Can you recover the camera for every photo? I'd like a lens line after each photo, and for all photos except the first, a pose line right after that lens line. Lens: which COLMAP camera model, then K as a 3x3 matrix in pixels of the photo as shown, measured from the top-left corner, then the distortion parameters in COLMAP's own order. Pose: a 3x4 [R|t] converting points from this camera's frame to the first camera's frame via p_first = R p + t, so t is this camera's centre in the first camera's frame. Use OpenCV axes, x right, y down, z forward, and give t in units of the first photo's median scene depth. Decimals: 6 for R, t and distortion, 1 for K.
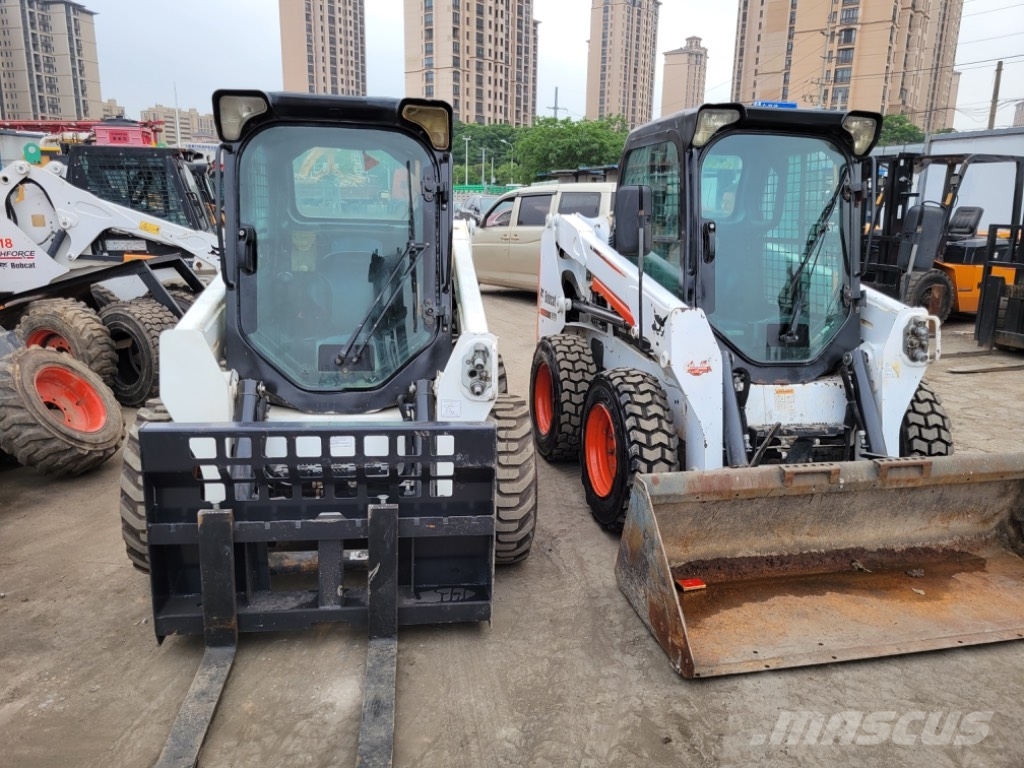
lens RADIAL K [[760.8, 0, 512.0], [0, 760.8, 384.0], [0, 0, 1]] dist [0.034415, -0.008916]
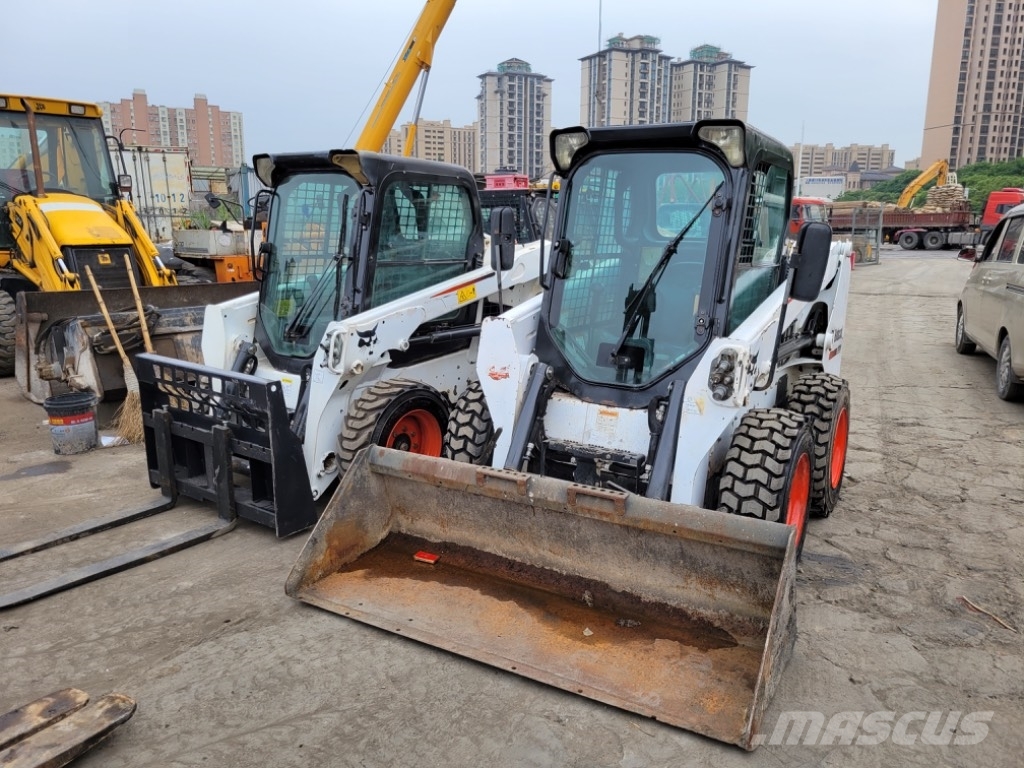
lens RADIAL K [[791.0, 0, 525.1], [0, 791.0, 378.3], [0, 0, 1]] dist [0.069993, -0.067668]
pose [[0.732255, 0.122906, -0.669848, 1.003146], [-0.148280, 0.988757, 0.019325, -0.040103], [0.664692, 0.085174, 0.742247, 0.186733]]
